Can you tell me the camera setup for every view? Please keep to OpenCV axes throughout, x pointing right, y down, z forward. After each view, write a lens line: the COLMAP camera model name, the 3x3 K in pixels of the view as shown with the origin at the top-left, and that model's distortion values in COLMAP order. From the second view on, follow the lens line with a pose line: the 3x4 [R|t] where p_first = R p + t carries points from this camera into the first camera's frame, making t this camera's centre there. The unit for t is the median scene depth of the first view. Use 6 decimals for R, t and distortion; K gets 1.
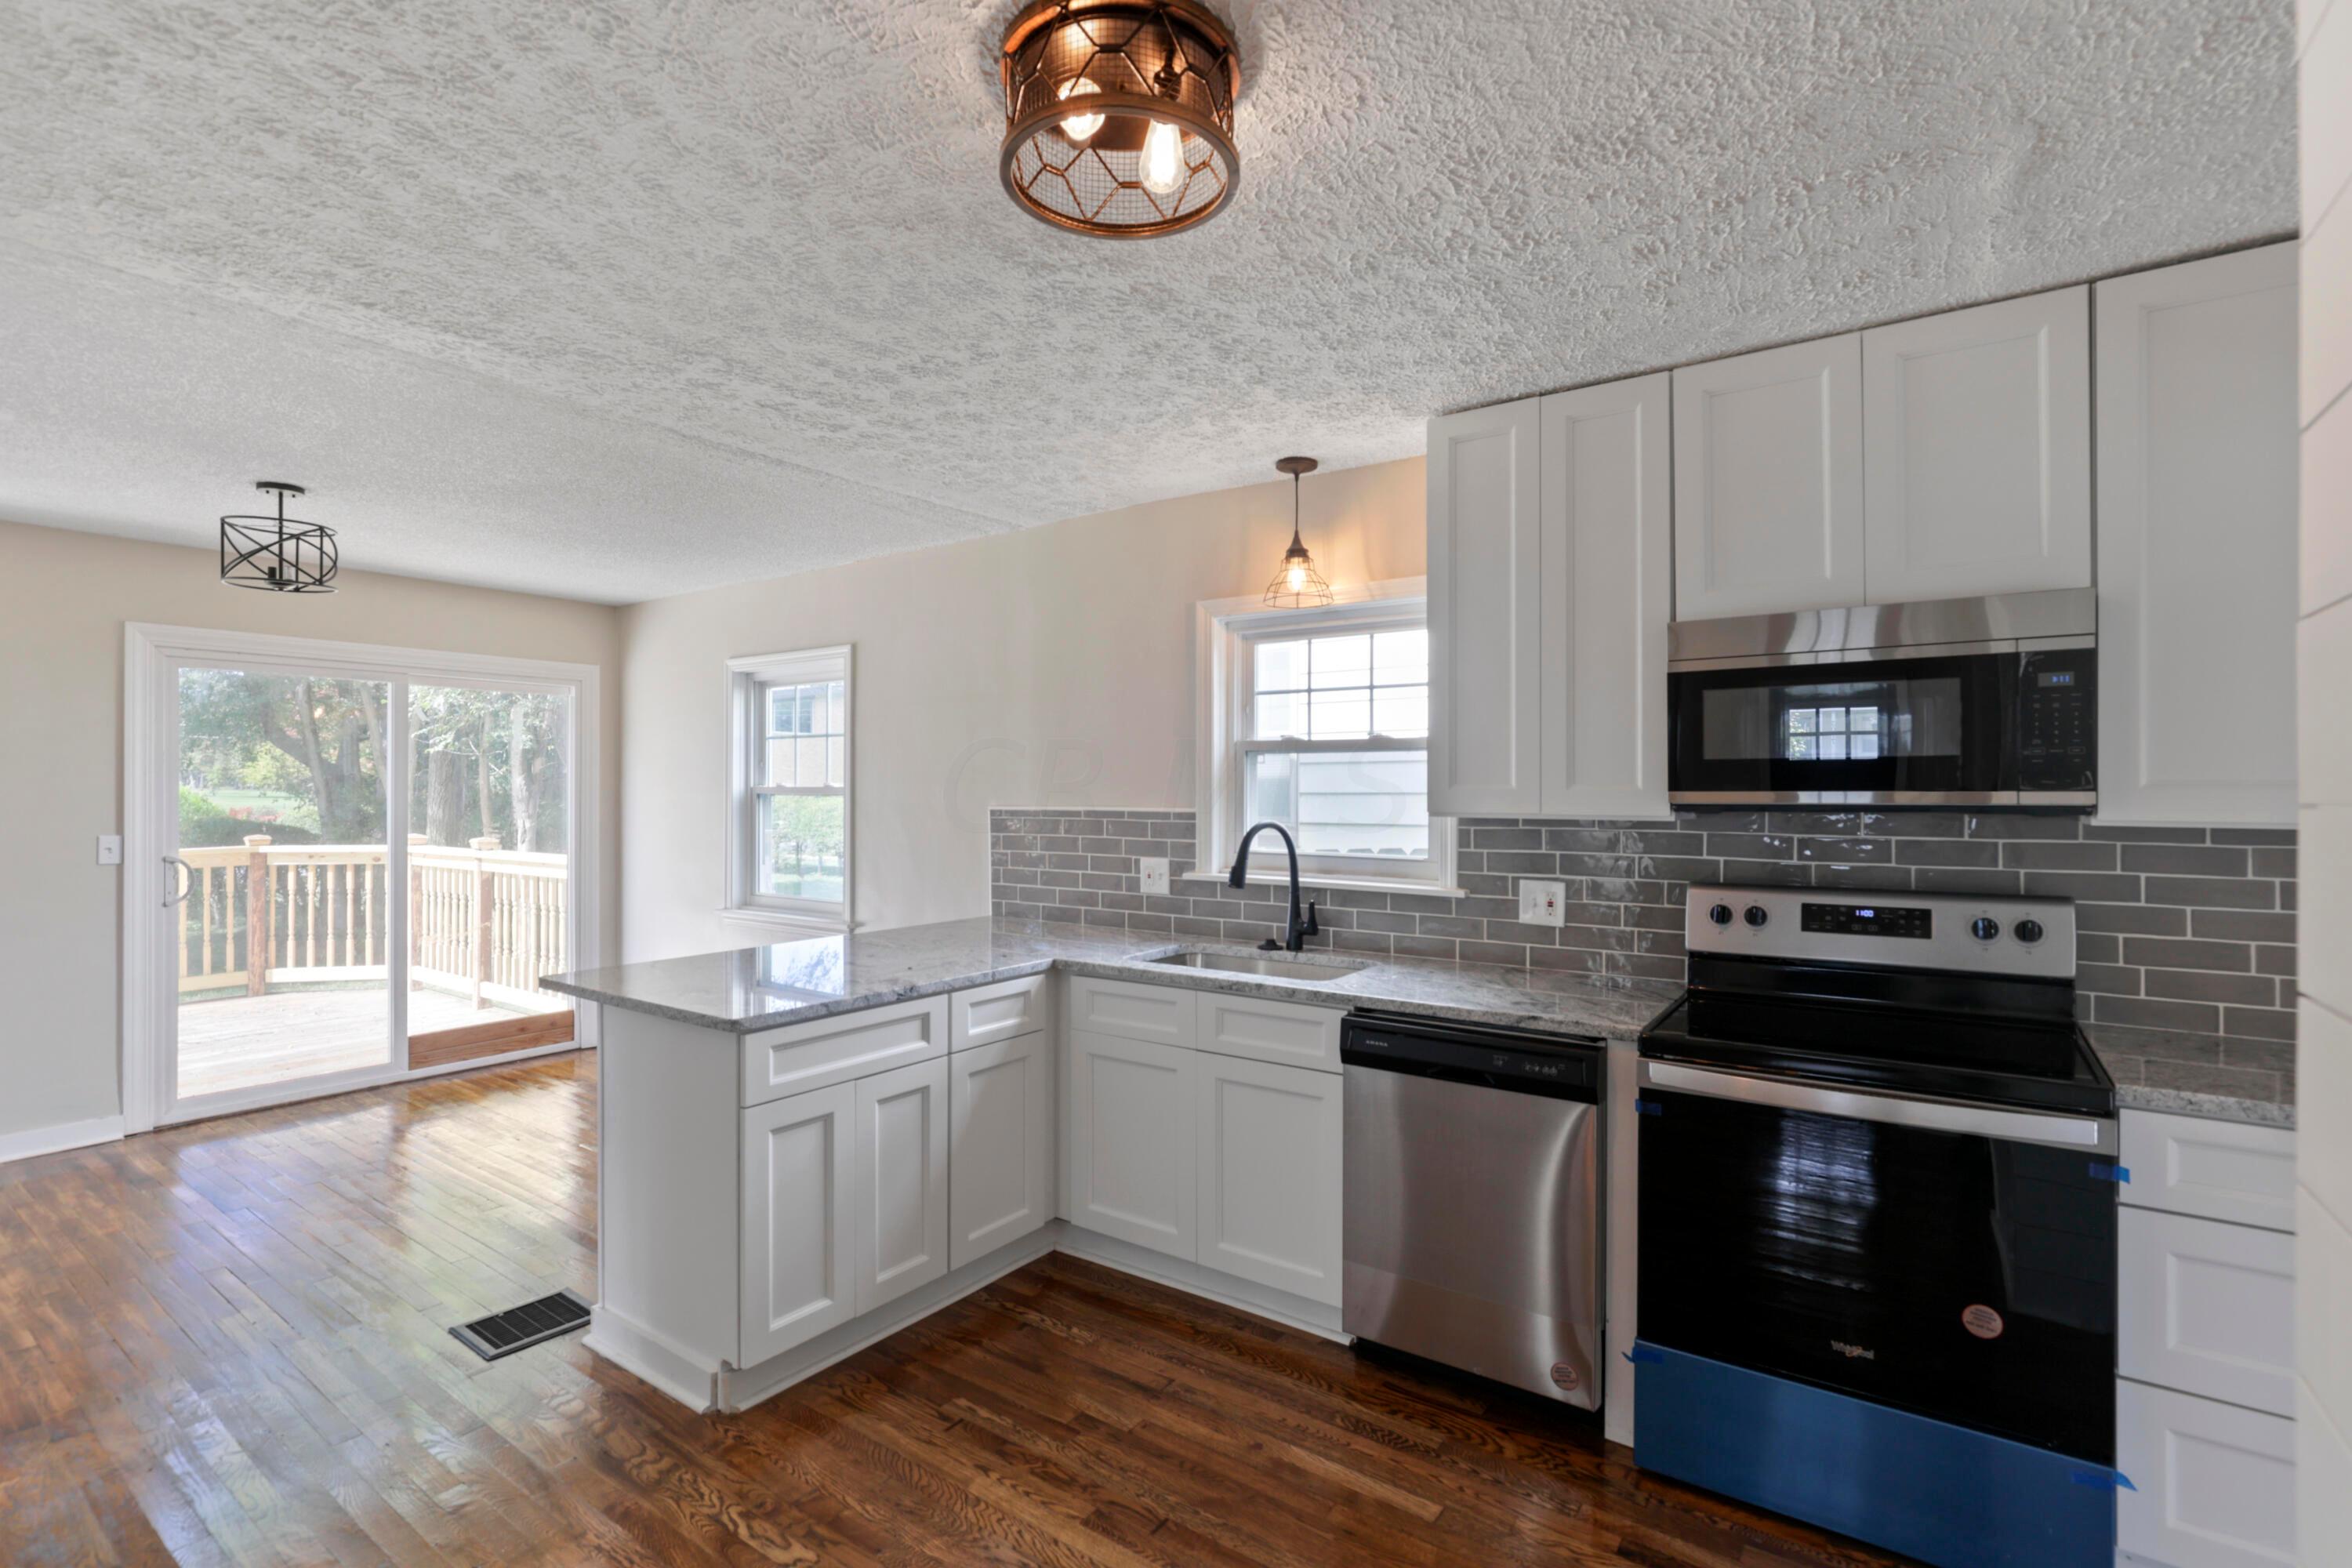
lens RADIAL K [[1099.9, 0, 1185.6], [0, 1099.9, 789.7], [0, 0, 1]] dist [-0.003205, -0.000480]
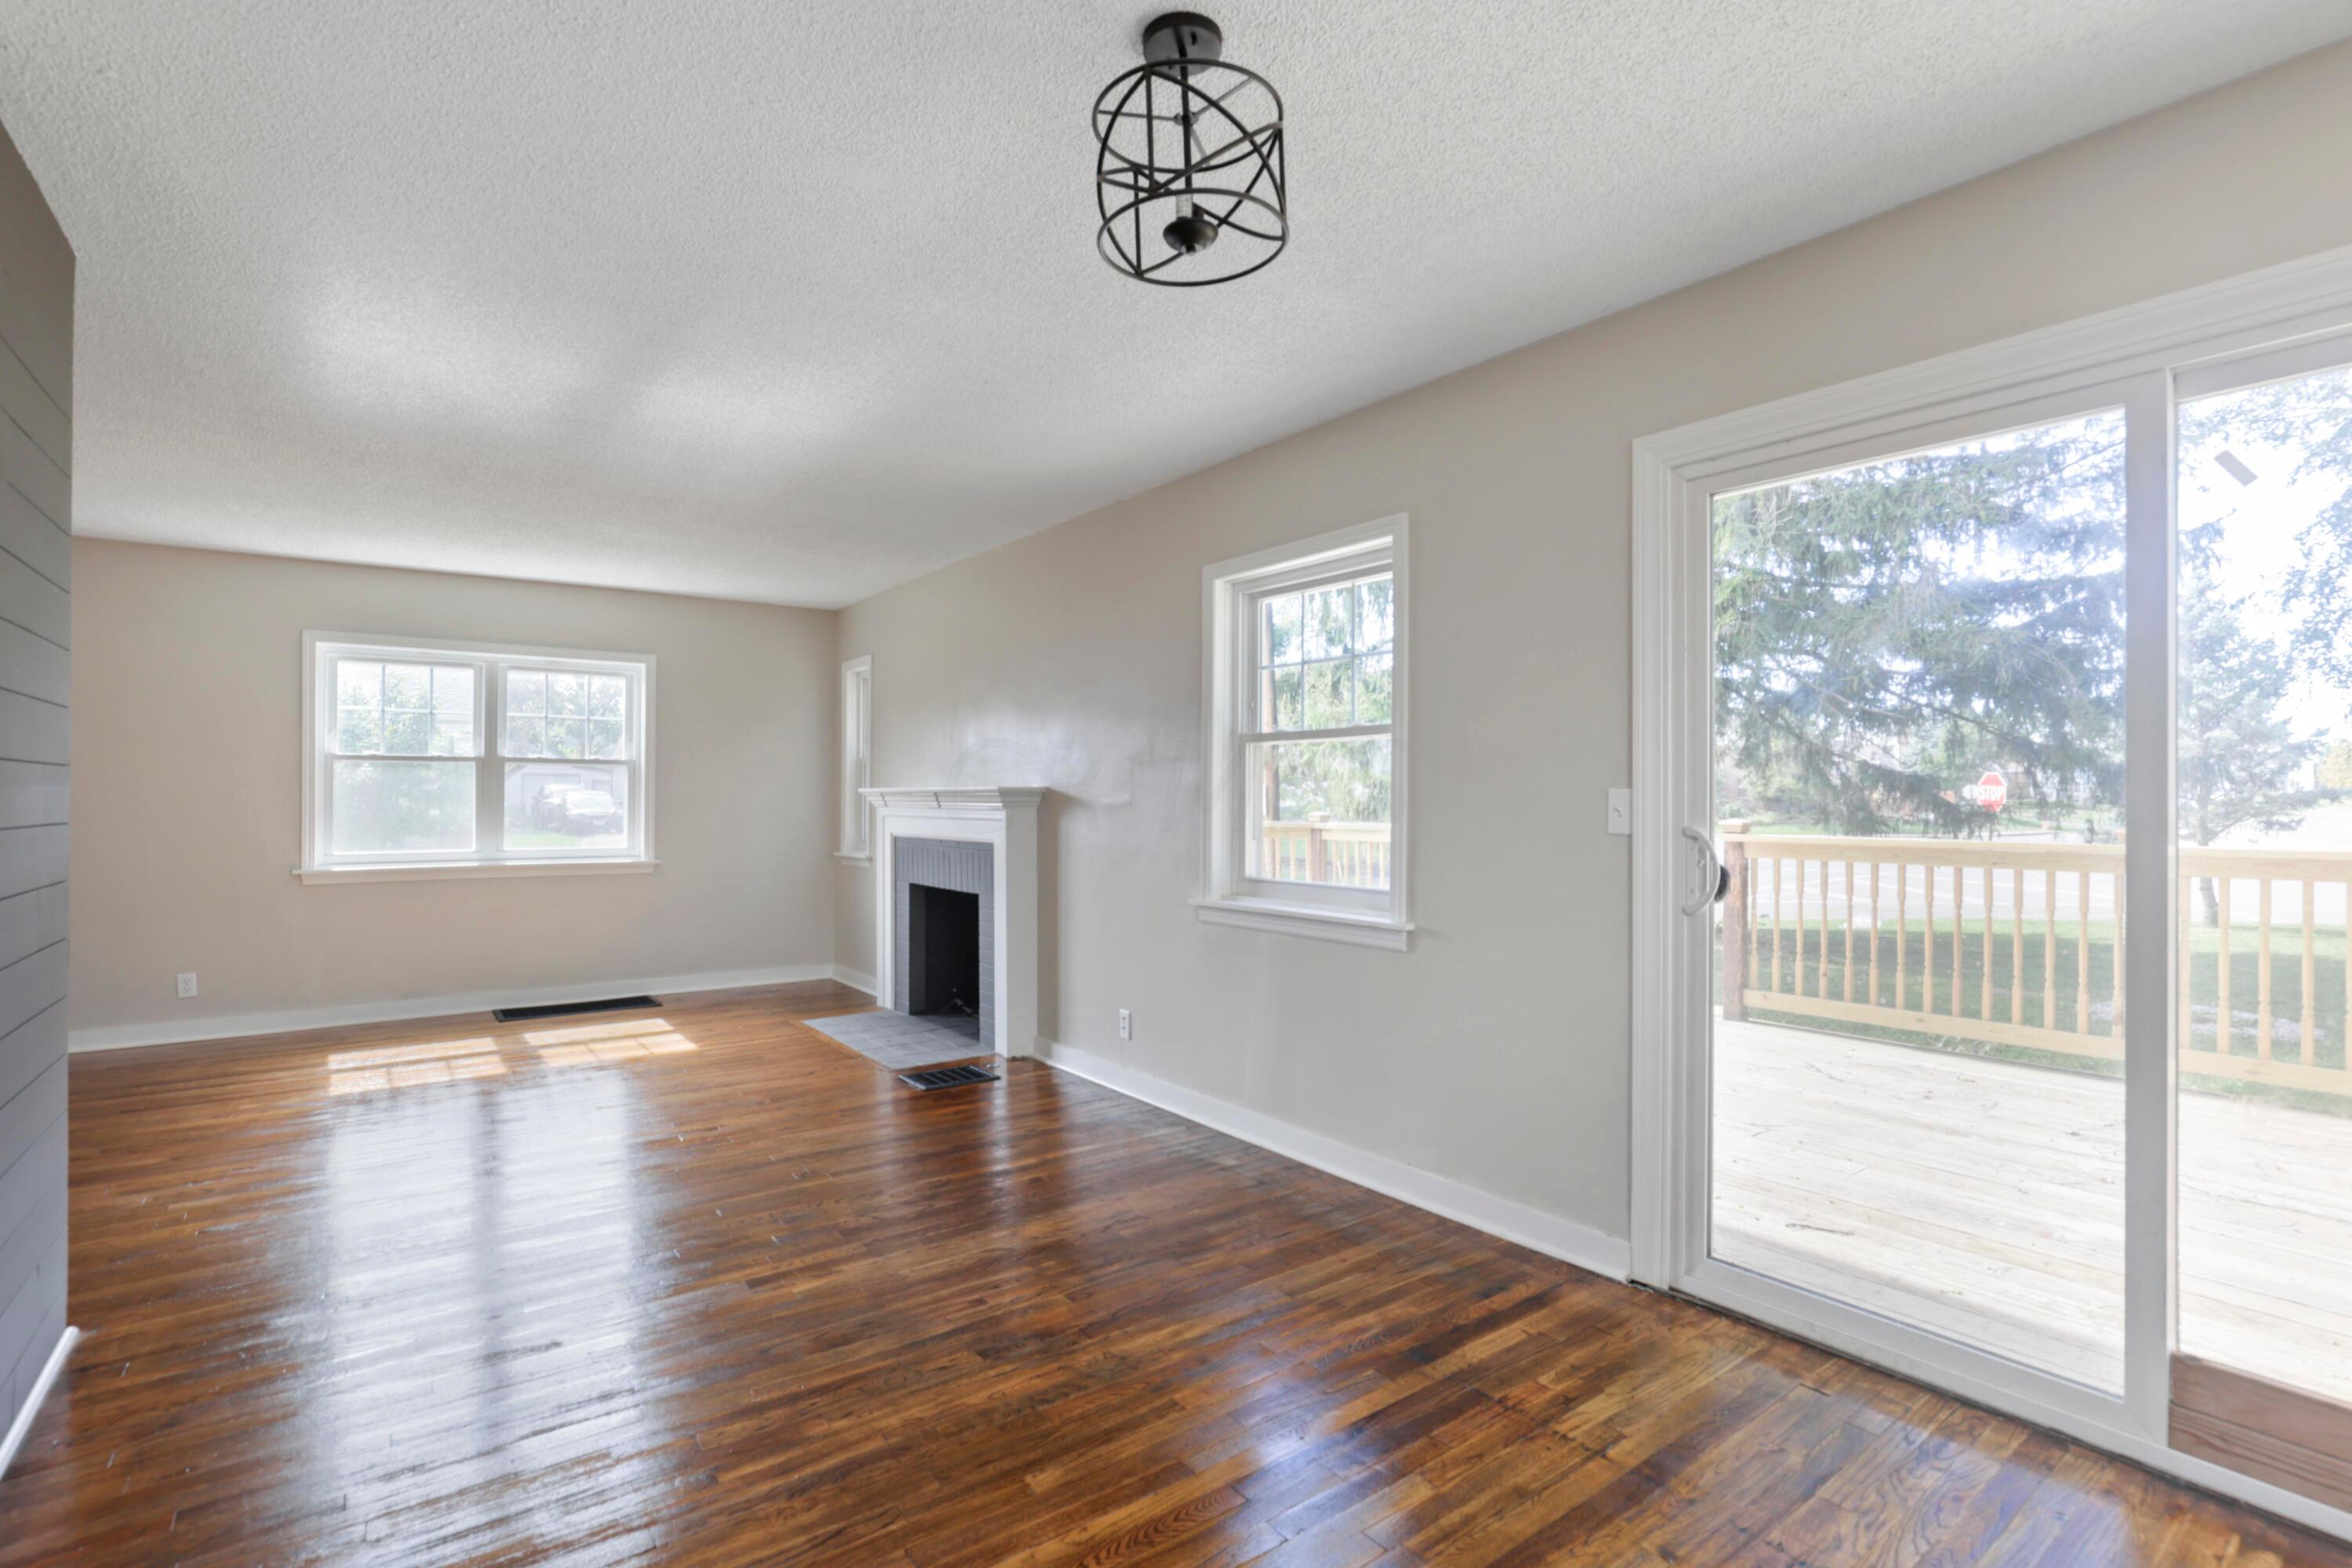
lens RADIAL K [[1099.9, 0, 1185.6], [0, 1099.9, 789.7], [0, 0, 1]] dist [-0.003205, -0.000480]
pose [[-0.309550, -0.003682, -0.950876, -0.335773], [-0.003028, 0.999991, -0.002886, 0.049056], [0.950878, 0.001986, -0.309558, 1.049133]]
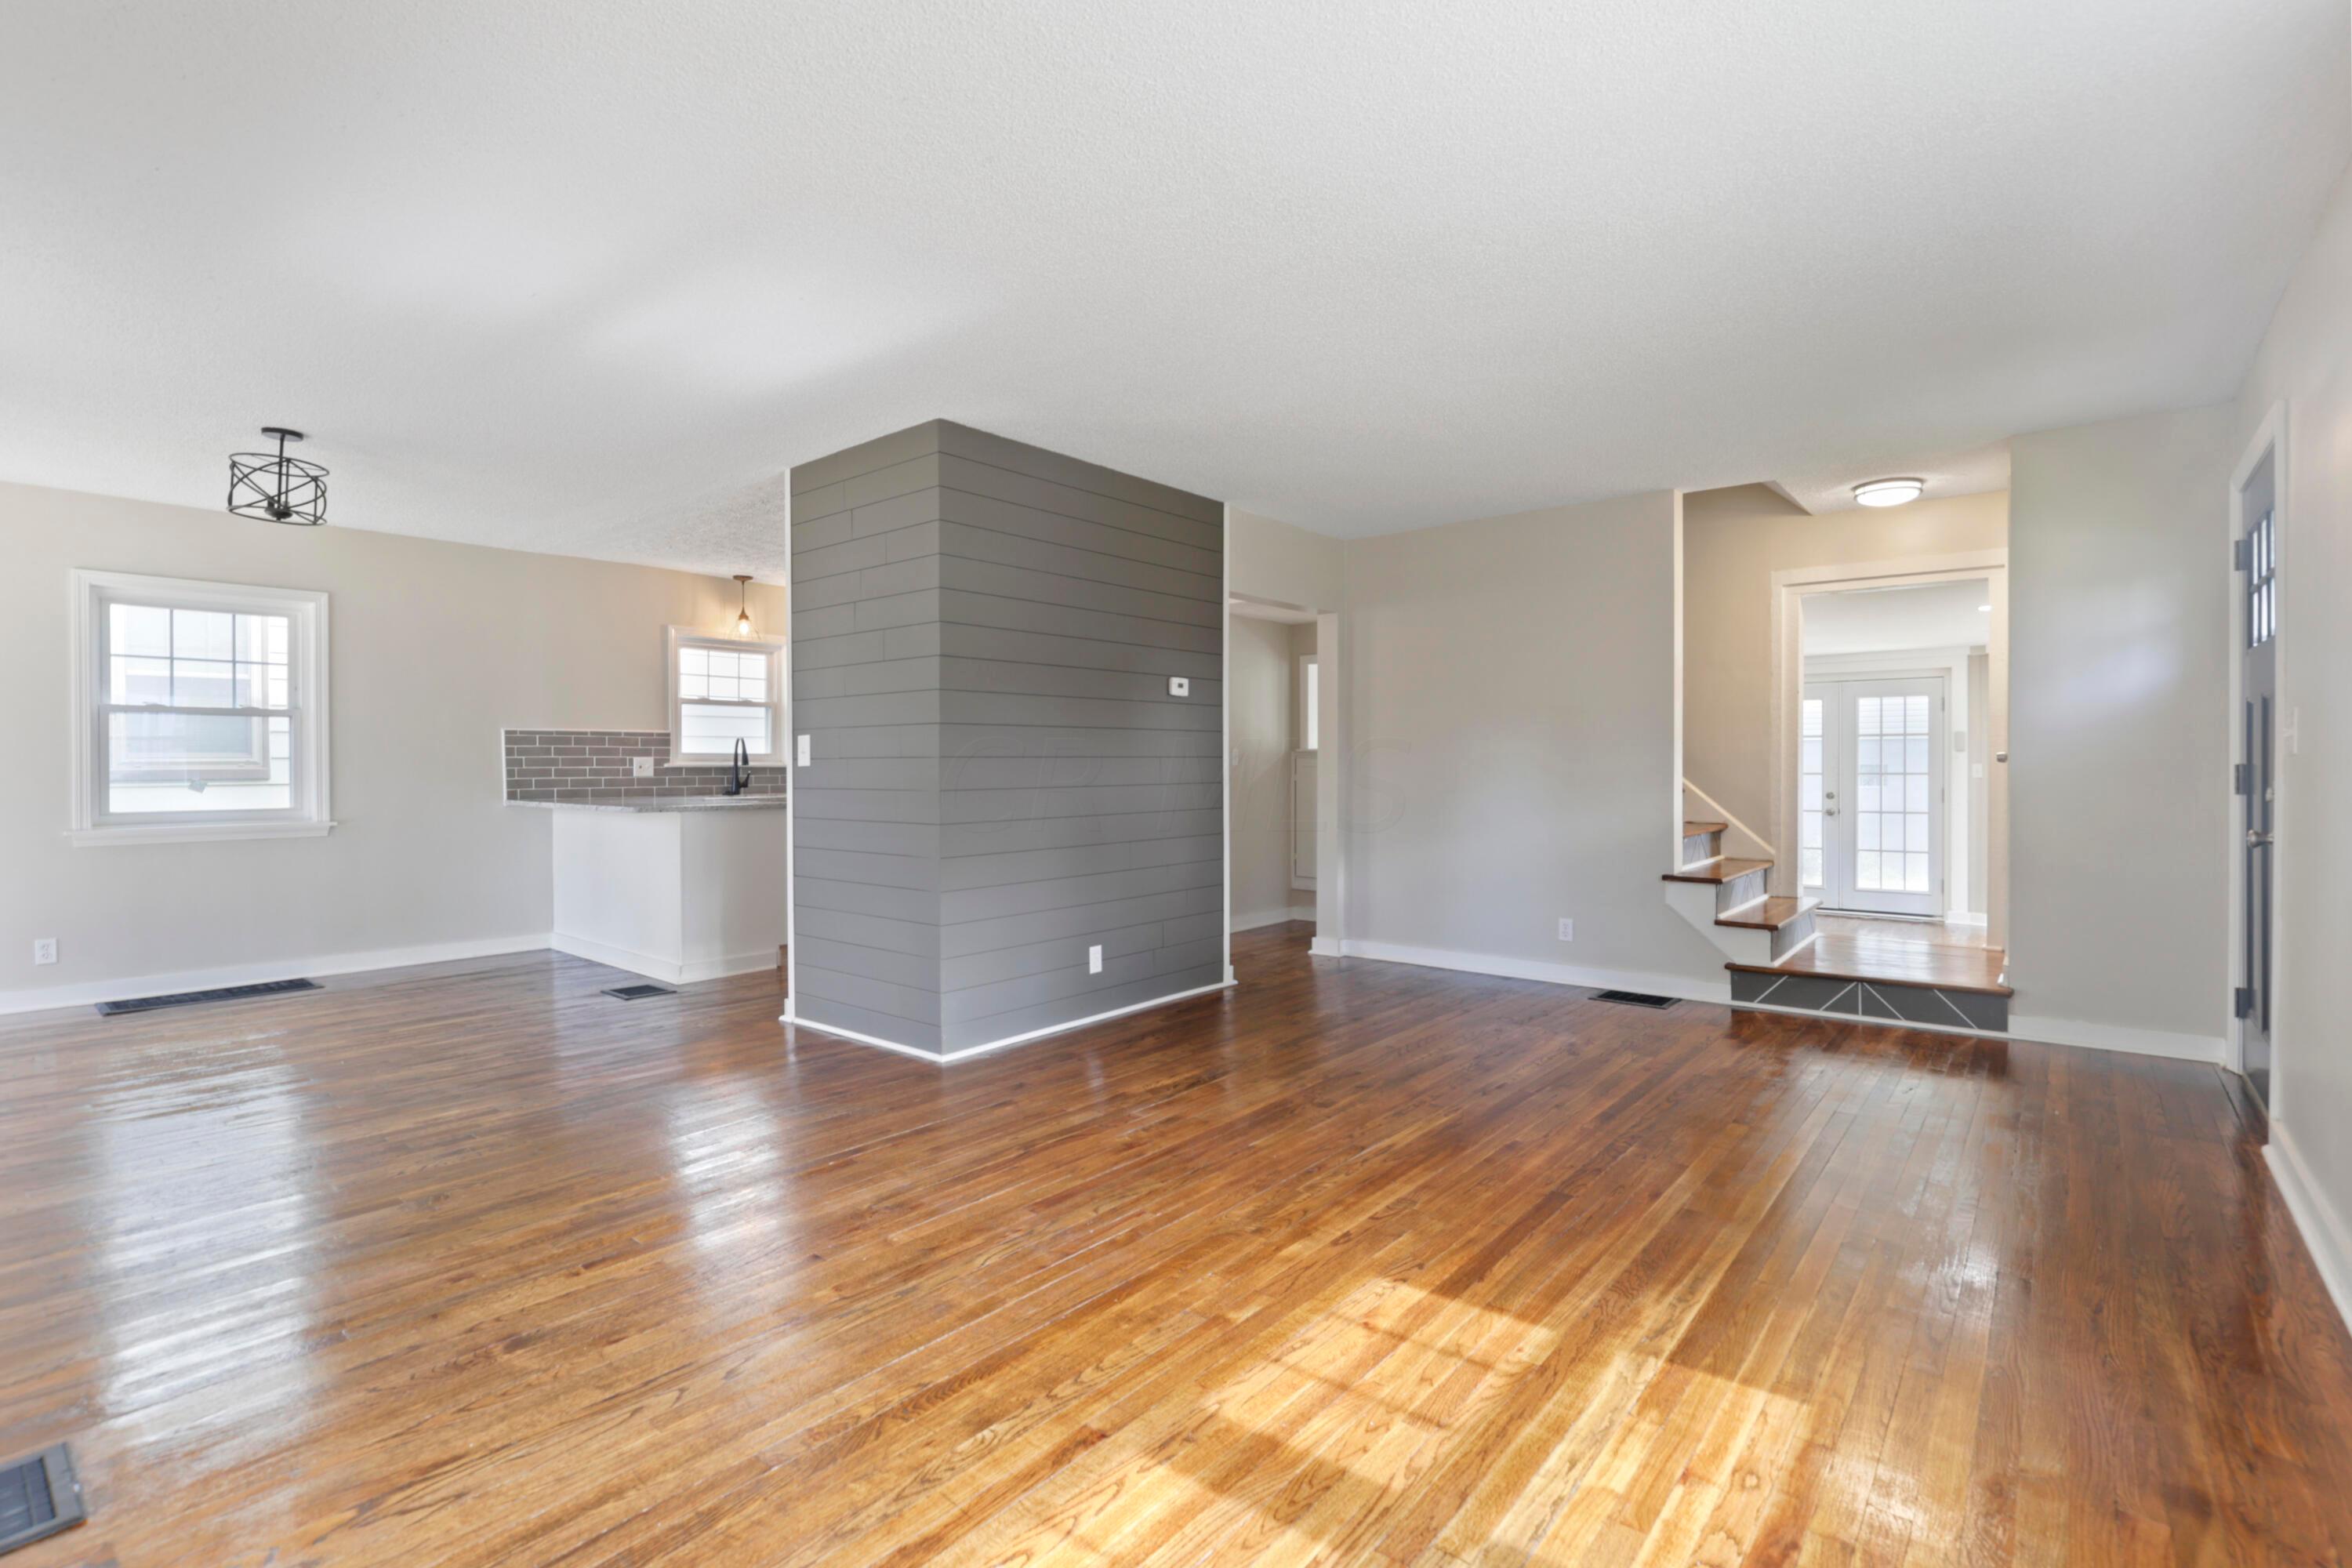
lens RADIAL K [[1082.3, 0, 1175.8], [0, 1082.3, 771.4], [0, 0, 1]] dist [-0.000683, -0.000095]
pose [[0.071728, -0.010156, 0.997373, -1.744989], [0.004923, 0.999940, 0.009828, 0.070671], [-0.997412, 0.004205, 0.071773, -0.030902]]
